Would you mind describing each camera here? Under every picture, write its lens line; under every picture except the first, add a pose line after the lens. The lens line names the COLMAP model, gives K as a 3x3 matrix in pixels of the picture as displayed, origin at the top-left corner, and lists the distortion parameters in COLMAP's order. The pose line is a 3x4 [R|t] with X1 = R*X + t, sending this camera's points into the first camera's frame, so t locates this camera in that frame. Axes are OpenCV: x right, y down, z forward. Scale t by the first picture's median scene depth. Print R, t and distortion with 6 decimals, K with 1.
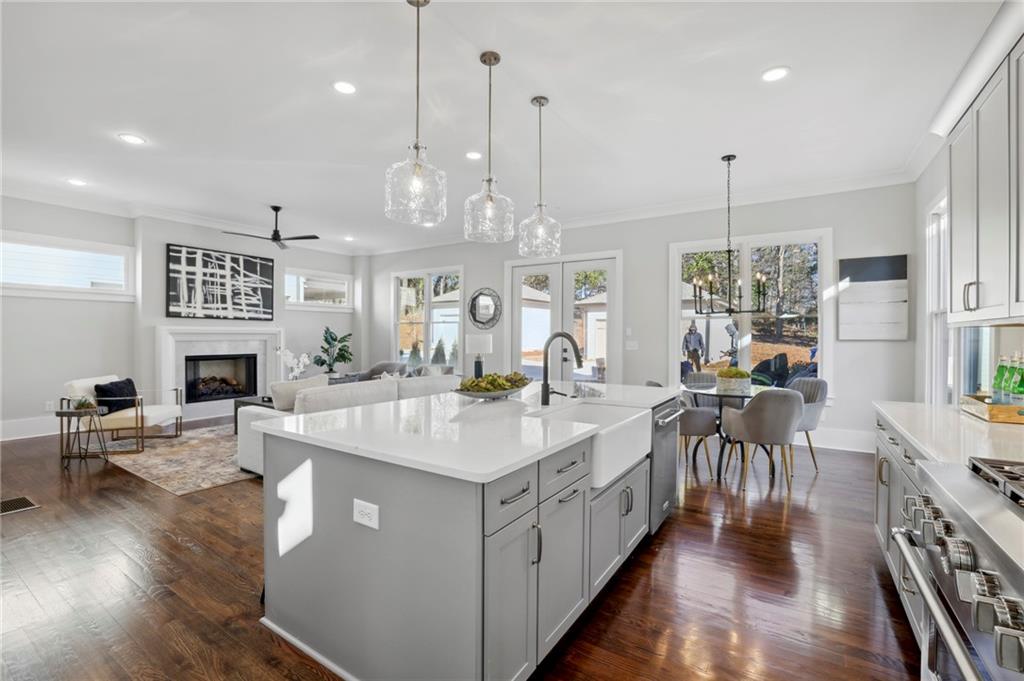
lens RADIAL K [[447.2, 0, 484.9], [0, 447.2, 341.5], [0, 0, 1]] dist [0.001046, 0.000549]
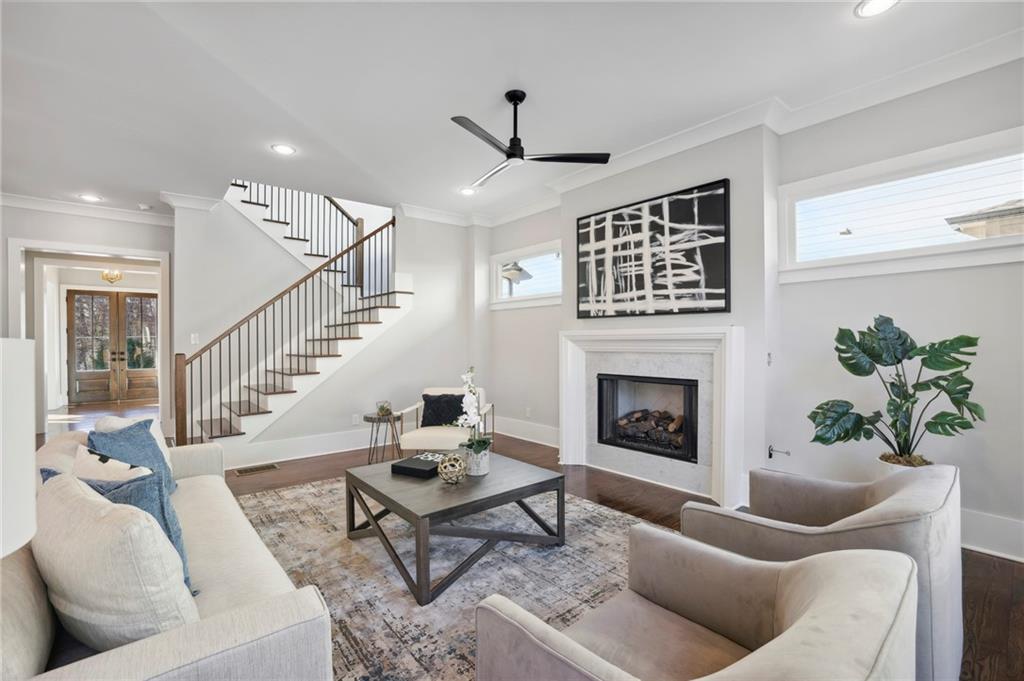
lens RADIAL K [[461.4, 0, 512.0], [0, 461.4, 340.5], [0, 0, 1]] dist [-0.000842, 0.000038]
pose [[-0.243945, -0.006769, -0.969766, 0.046485], [-0.012096, 0.999919, -0.003937, -0.013417], [0.969714, 0.010769, -0.244007, 0.998526]]
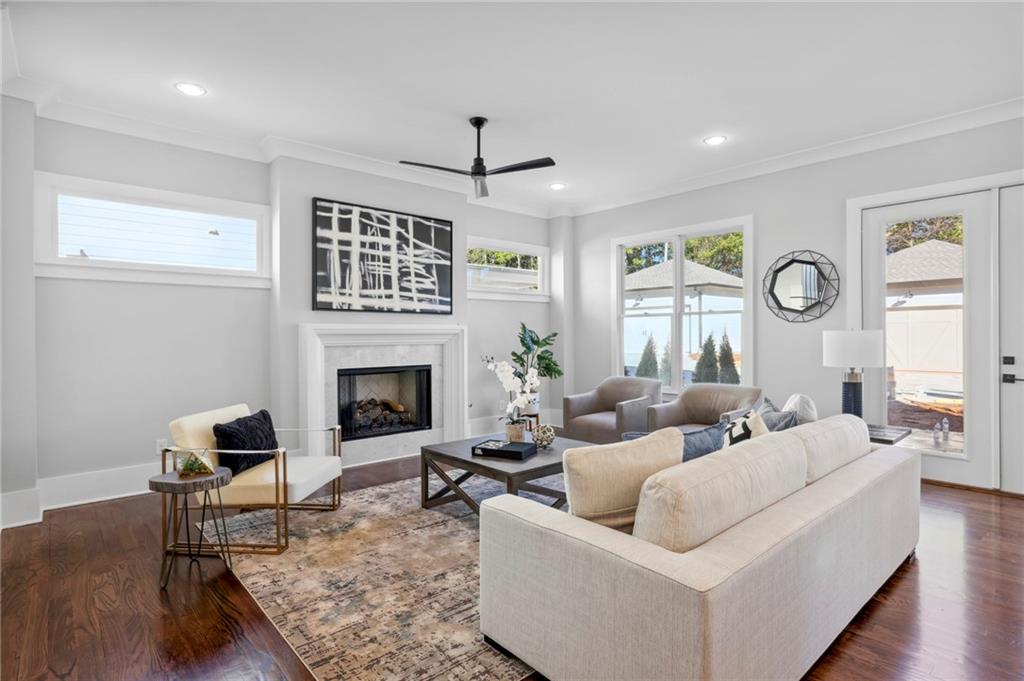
lens RADIAL K [[523.9, 0, 512.0], [0, 523.9, 340.5], [0, 0, 1]] dist [-0.002773, -0.000259]
pose [[0.974419, -0.007792, -0.224605, -0.237627], [0.006776, 0.999963, -0.005294, -0.003849], [0.224638, 0.003637, 0.974436, 0.296169]]
